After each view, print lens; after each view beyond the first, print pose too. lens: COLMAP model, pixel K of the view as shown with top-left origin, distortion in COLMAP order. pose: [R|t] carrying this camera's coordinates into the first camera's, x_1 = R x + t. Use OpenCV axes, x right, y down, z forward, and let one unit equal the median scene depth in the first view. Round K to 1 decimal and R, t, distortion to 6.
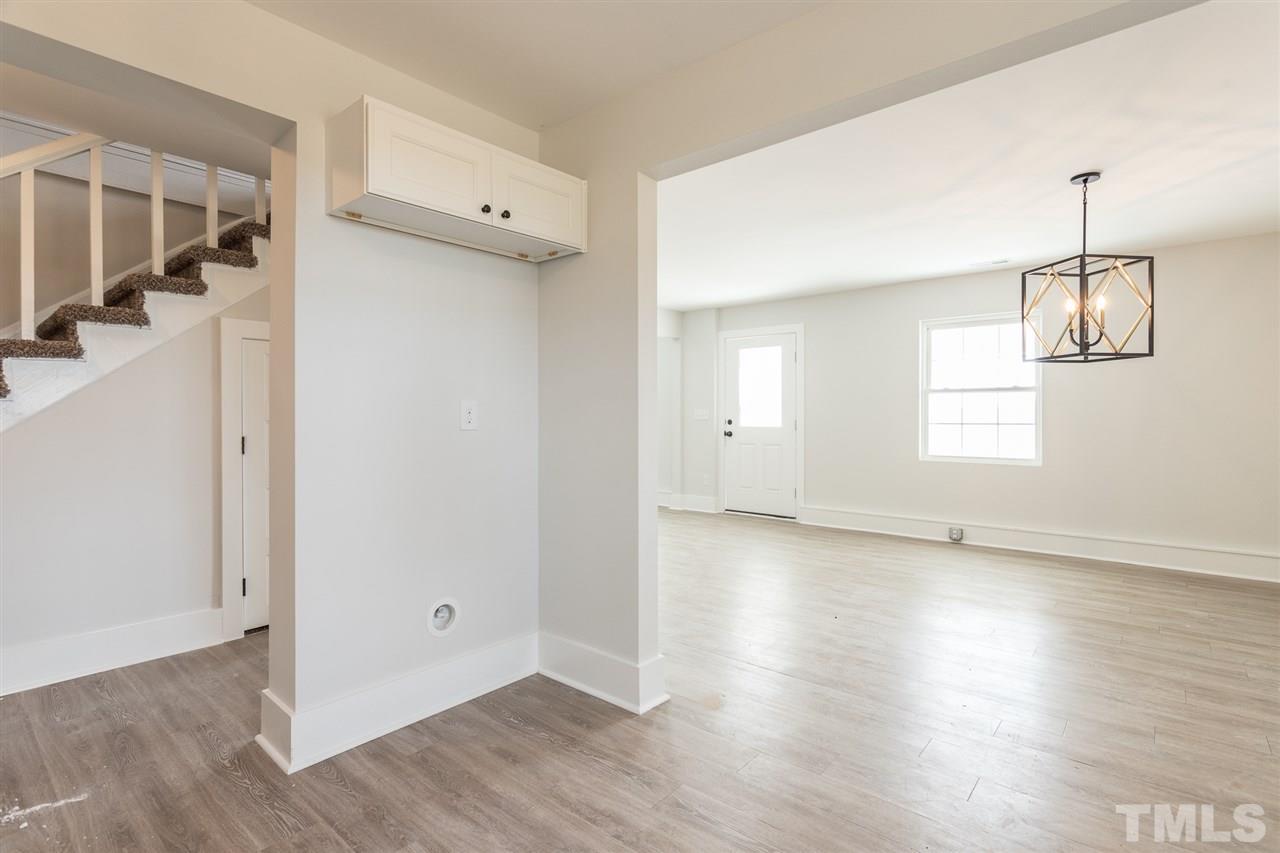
lens RADIAL K [[610.8, 0, 627.3], [0, 610.8, 422.0], [0, 0, 1]] dist [0.002782, 0.000627]
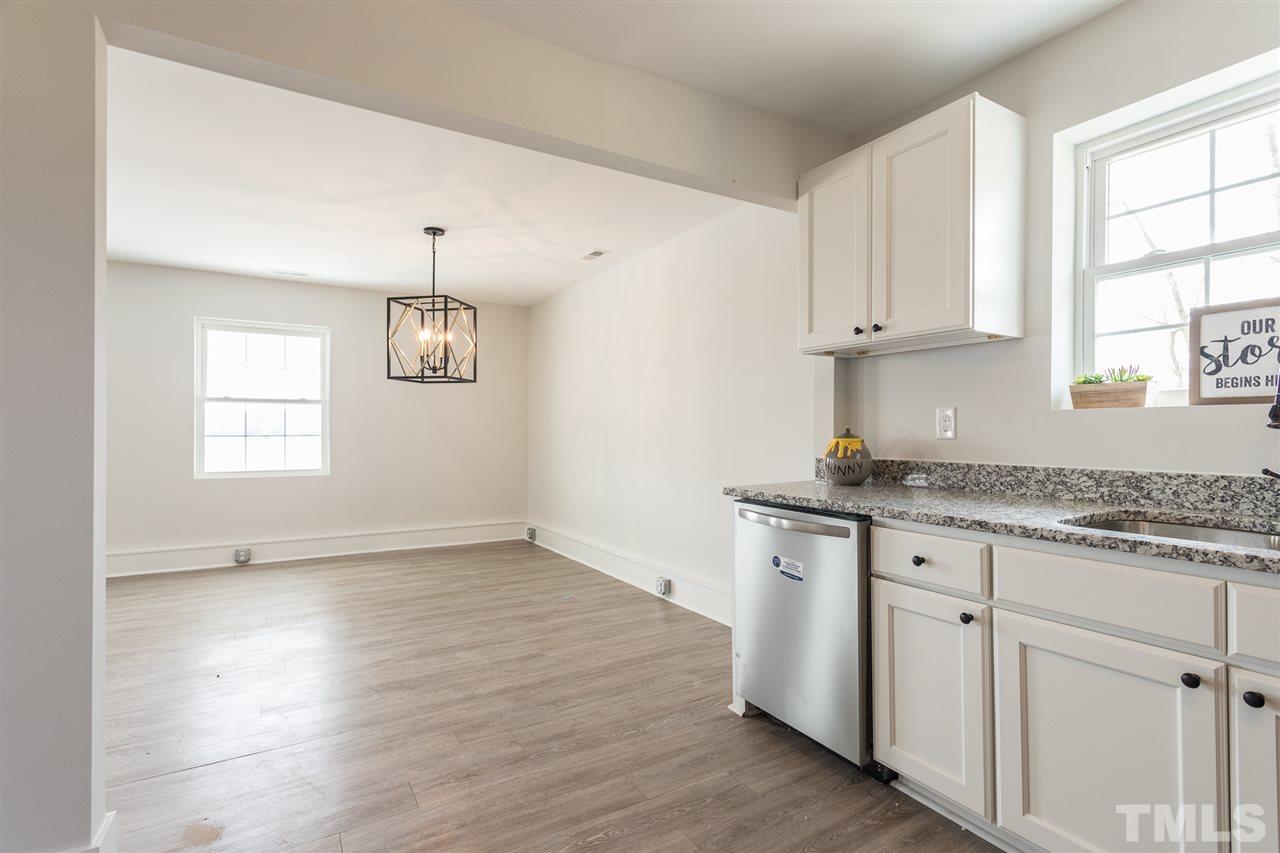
lens RADIAL K [[610.8, 0, 666.9], [0, 610.8, 426.2], [0, 0, 1]] dist [0.002782, 0.000627]
pose [[0.309815, 0.002819, 0.950793, -0.217282], [0.009582, 0.999936, -0.006087, -0.000463], [-0.950749, 0.010997, 0.309768, 0.158577]]
